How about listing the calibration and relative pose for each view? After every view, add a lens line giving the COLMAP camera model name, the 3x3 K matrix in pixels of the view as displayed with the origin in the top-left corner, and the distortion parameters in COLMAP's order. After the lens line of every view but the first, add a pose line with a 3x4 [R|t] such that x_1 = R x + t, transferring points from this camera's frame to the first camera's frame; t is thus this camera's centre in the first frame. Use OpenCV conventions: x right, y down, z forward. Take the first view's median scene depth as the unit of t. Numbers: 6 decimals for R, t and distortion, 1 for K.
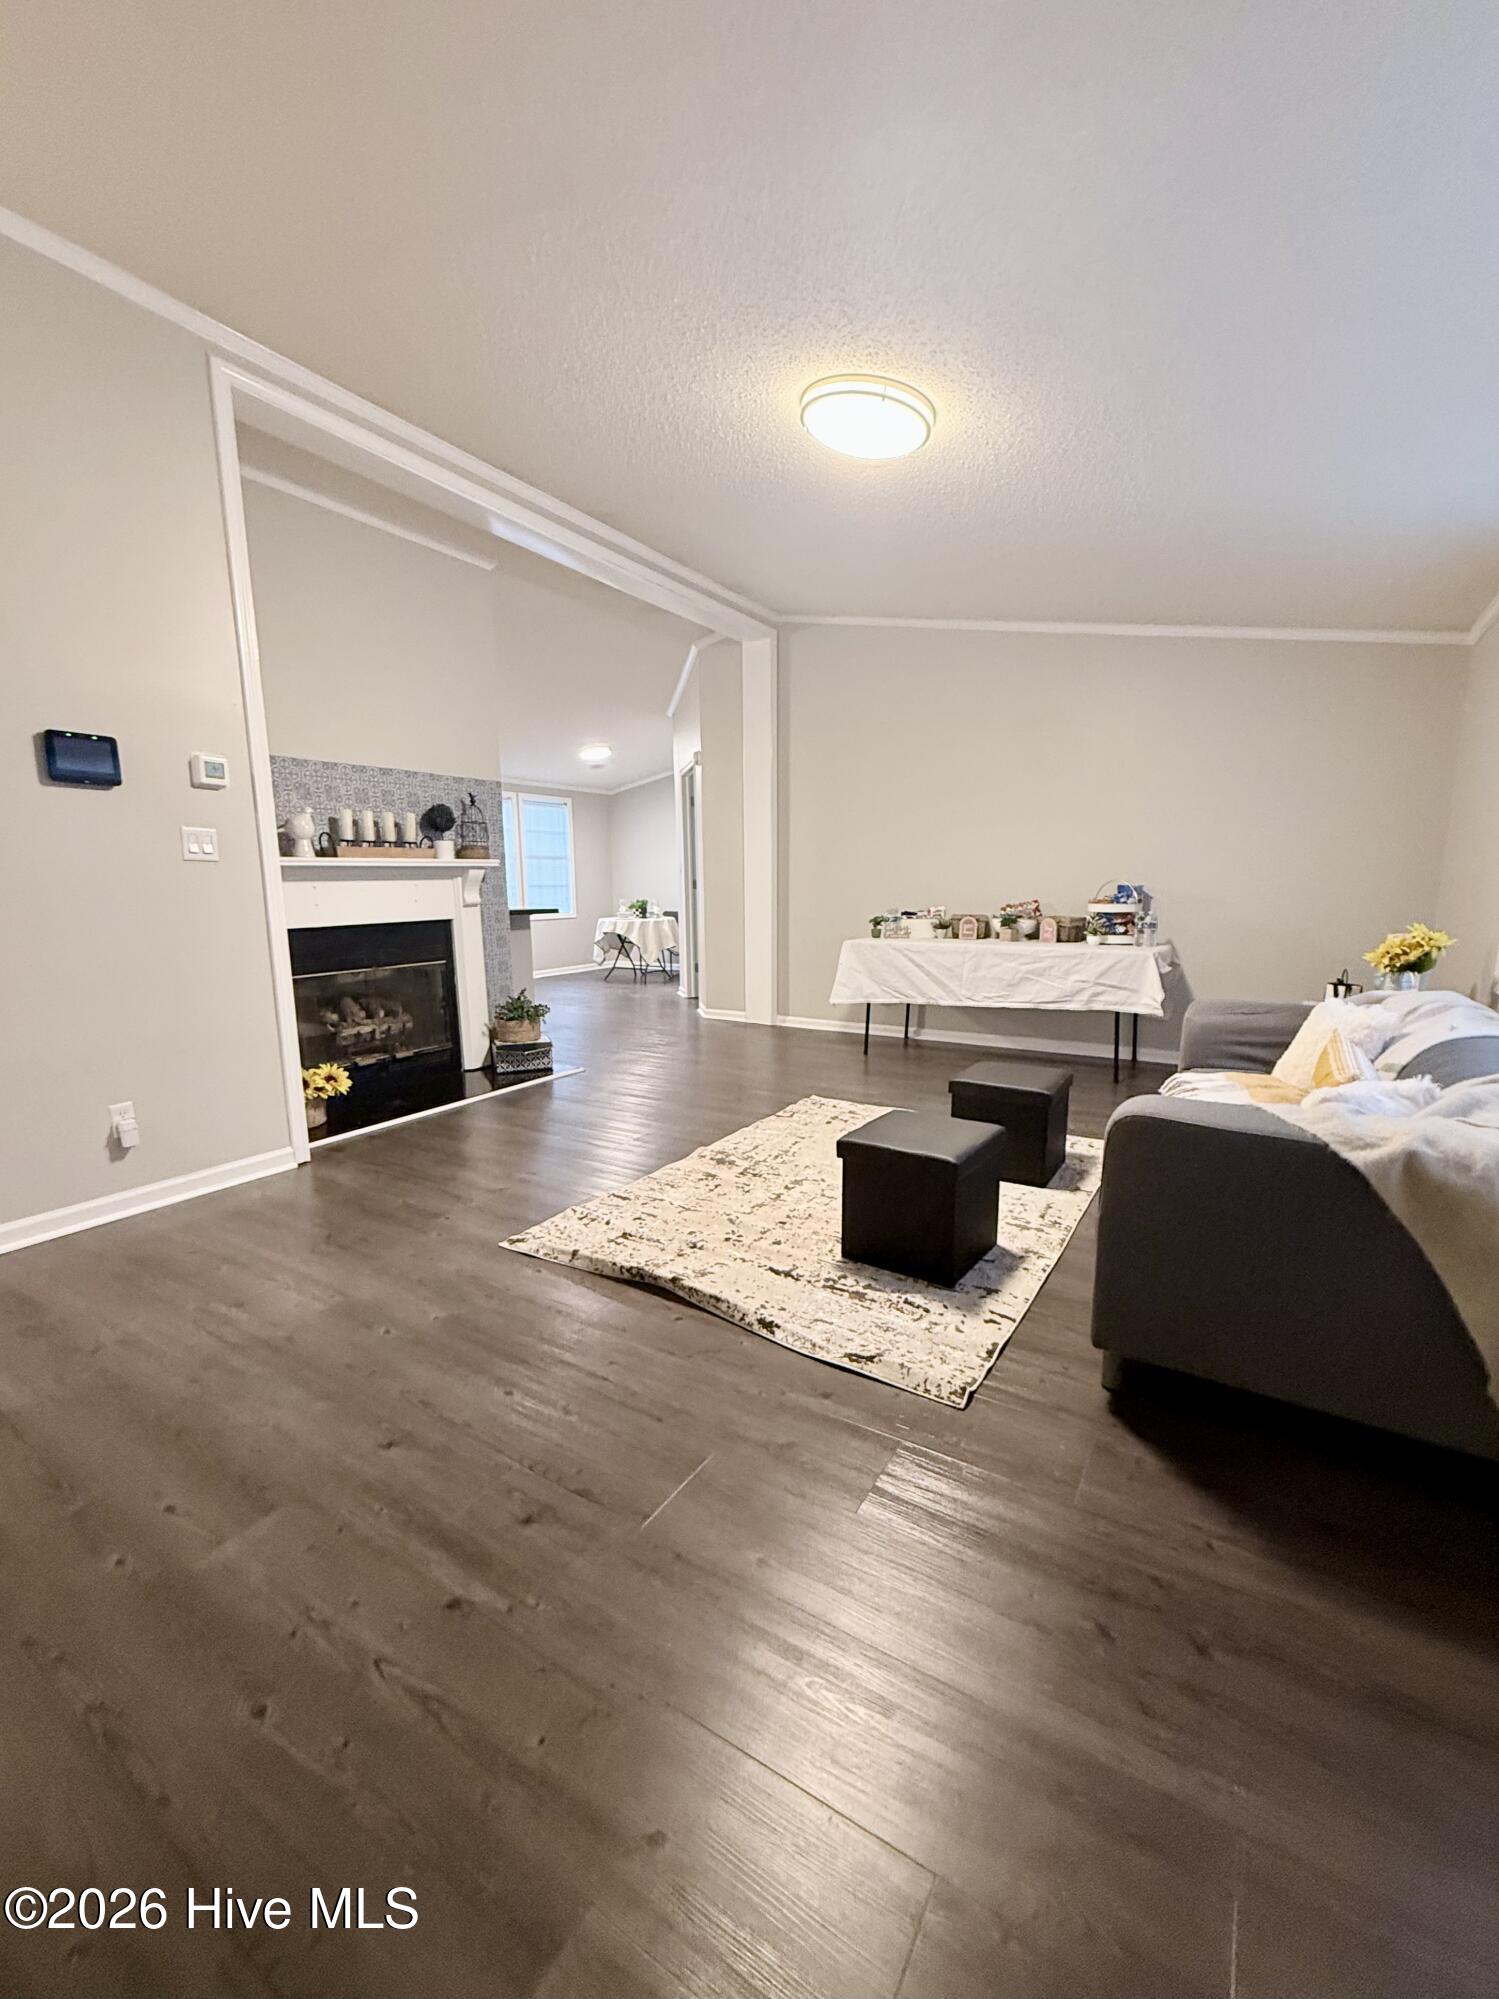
lens RADIAL K [[834.2, 0, 751.6], [0, 834.2, 1028.6], [0, 0, 1]] dist [-0.000860, 0.000075]
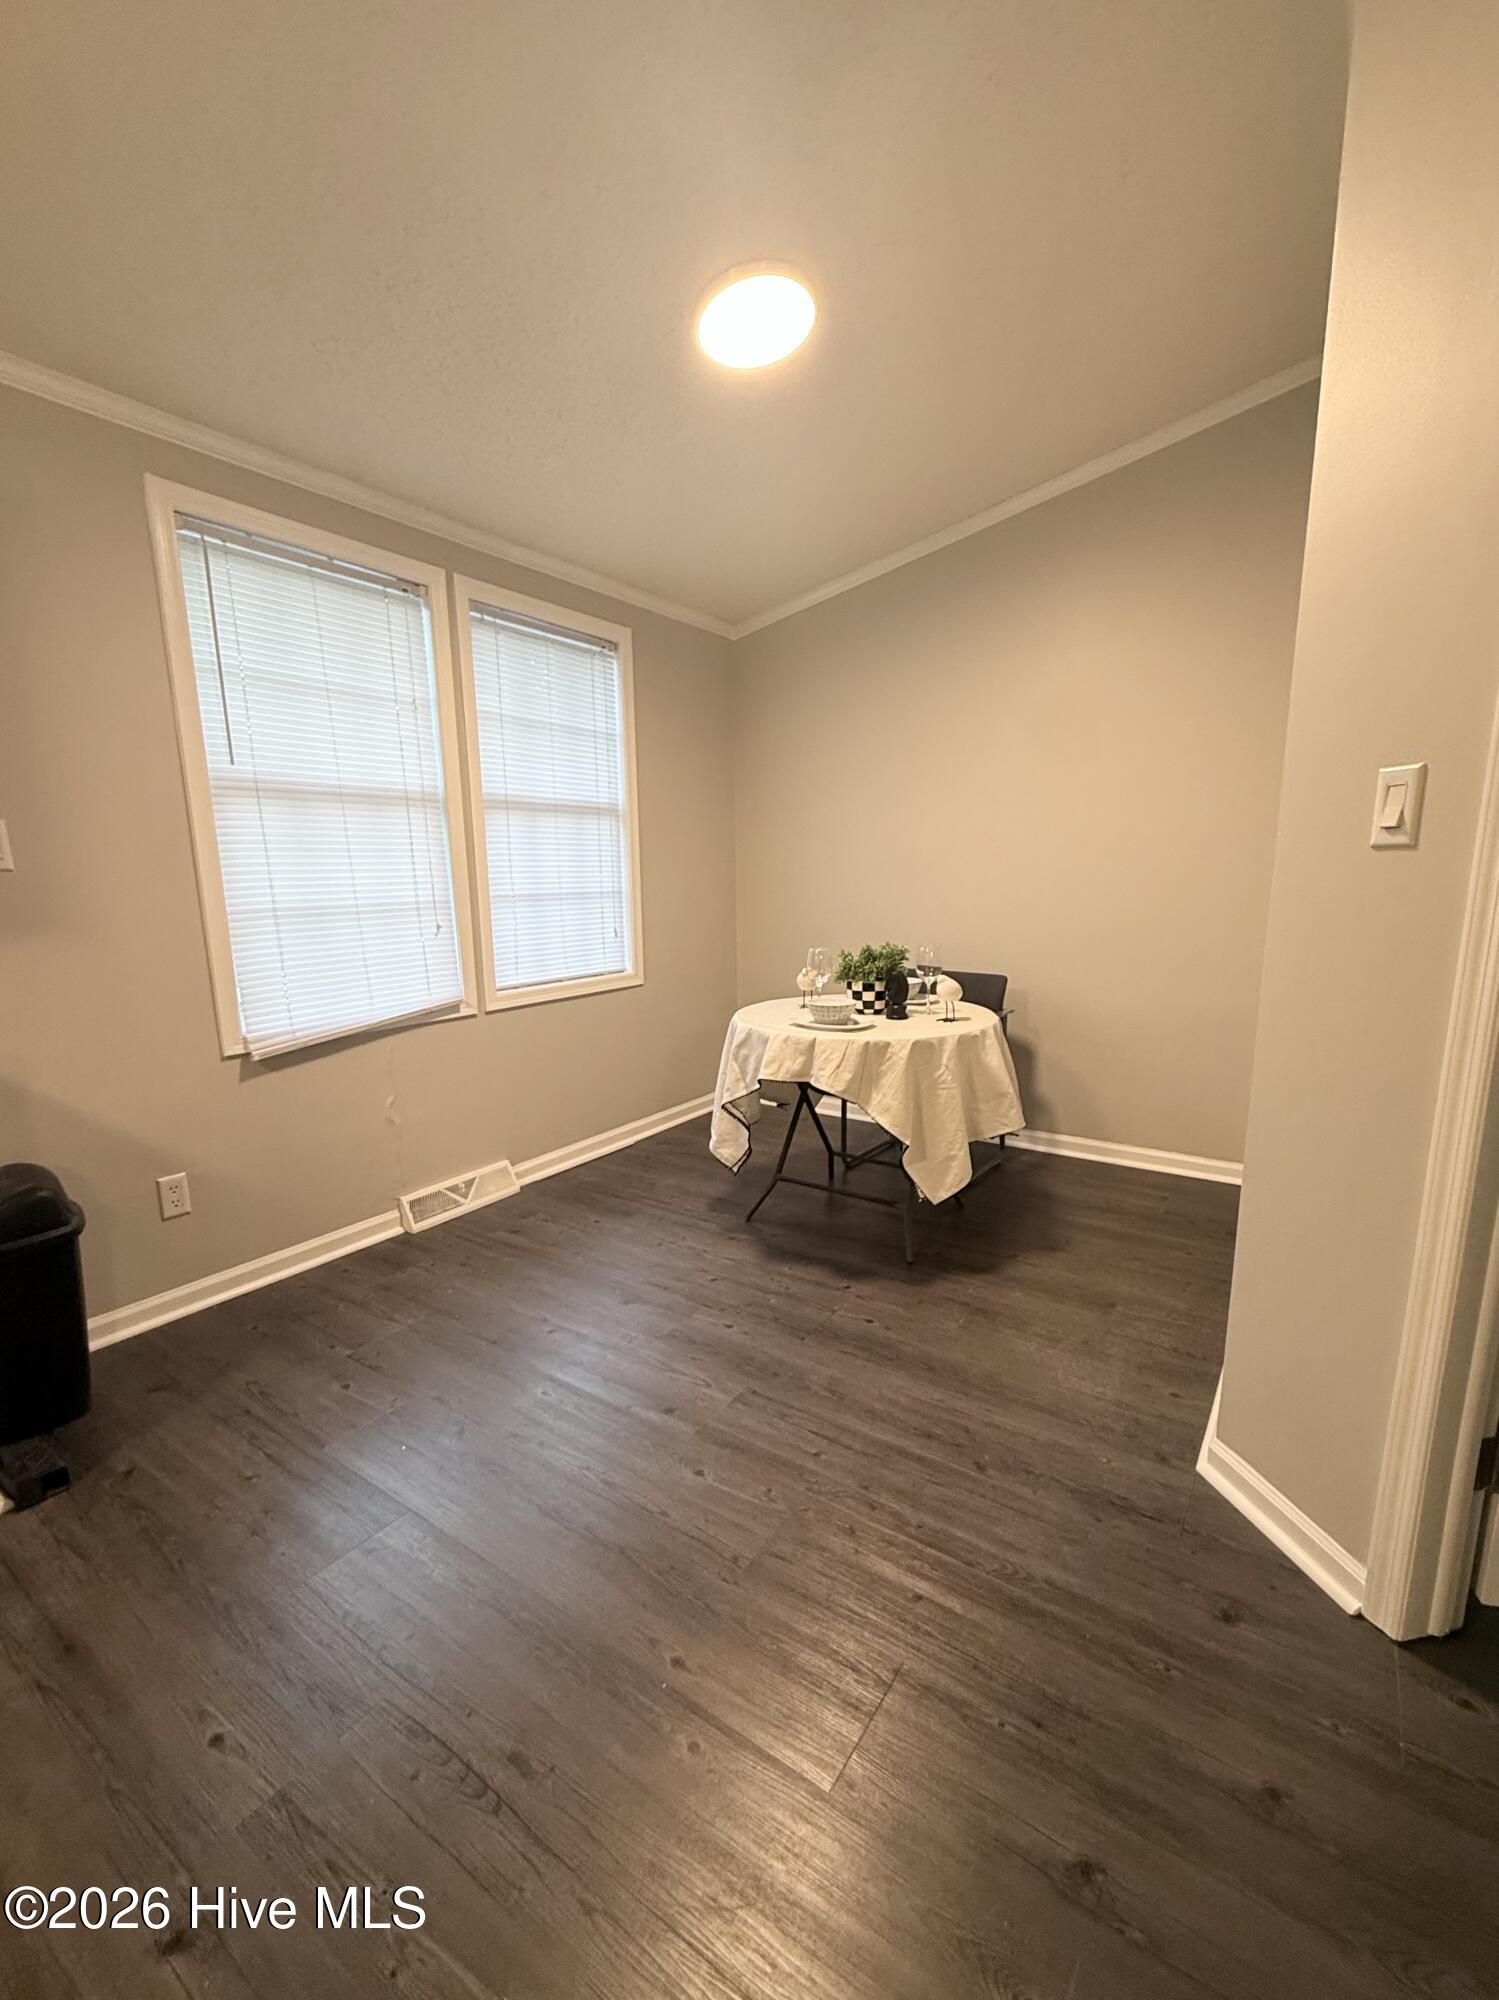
lens RADIAL K [[834.6, 0, 751.6], [0, 834.6, 1029.1], [0, 0, 1]] dist [-0.000860, 0.000075]
pose [[0.999911, 0.005098, -0.012317, -0.271829], [-0.004899, 0.999857, 0.016156, -0.205644], [0.012398, -0.016095, 0.999794, 1.114208]]
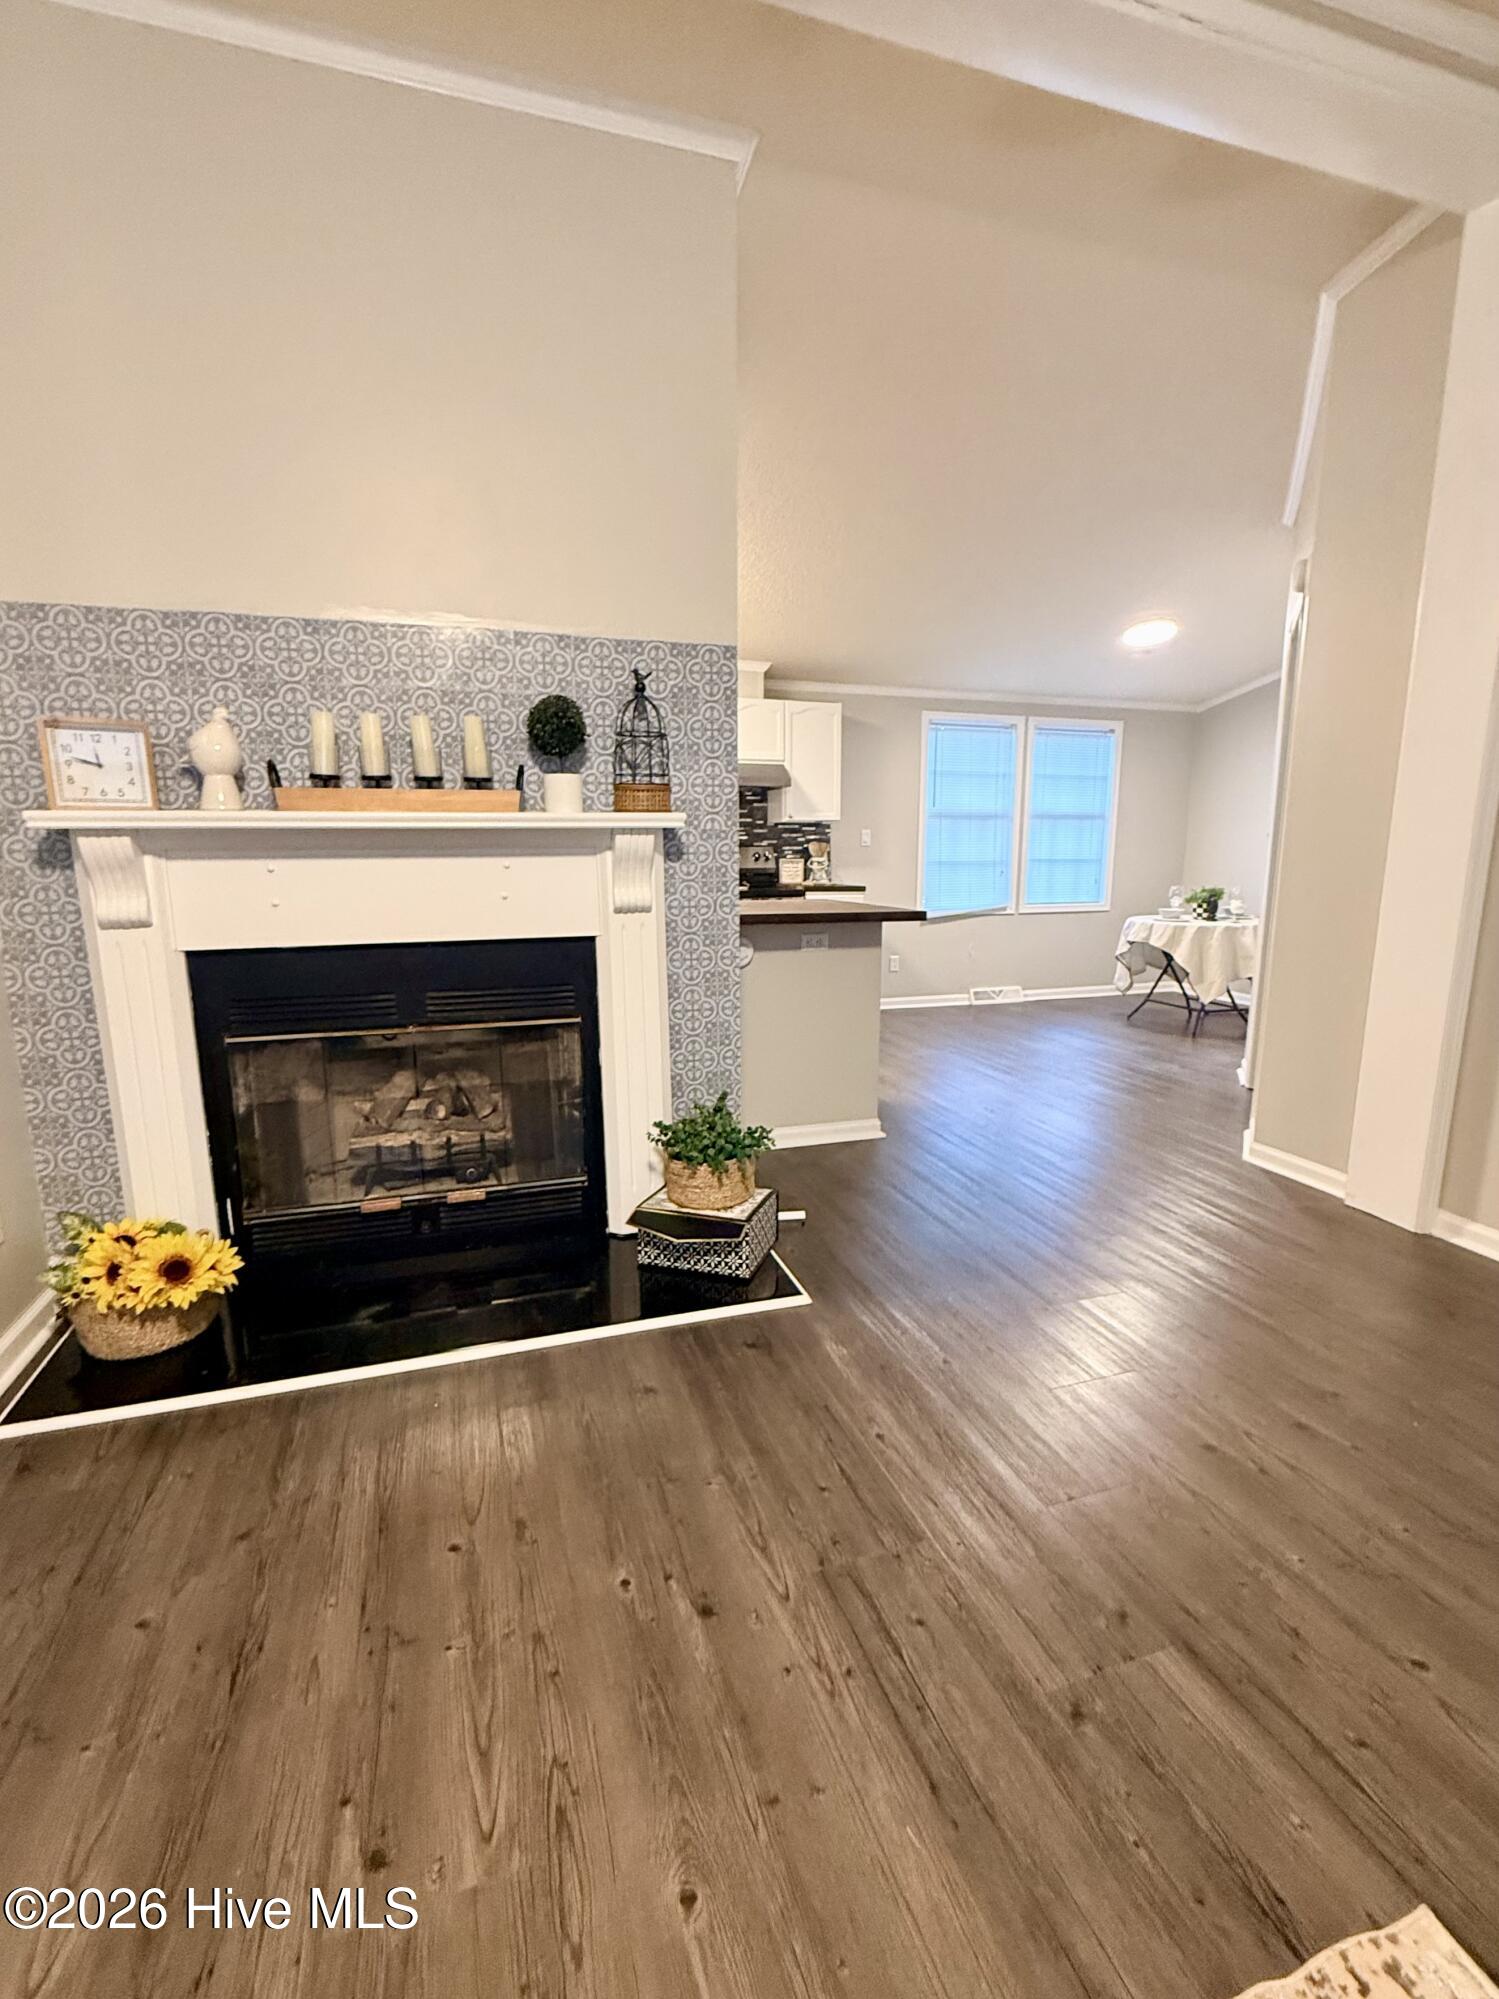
lens RADIAL K [[903.8, 0, 749.1], [0, 903.8, 1021.2], [0, 0, 1]] dist [-0.001846, 0.000402]
pose [[0.767996, 0.128686, -0.627393, 0.039374], [-0.119305, 0.991205, 0.057266, -0.095799], [0.629245, 0.030871, 0.776594, 0.502608]]
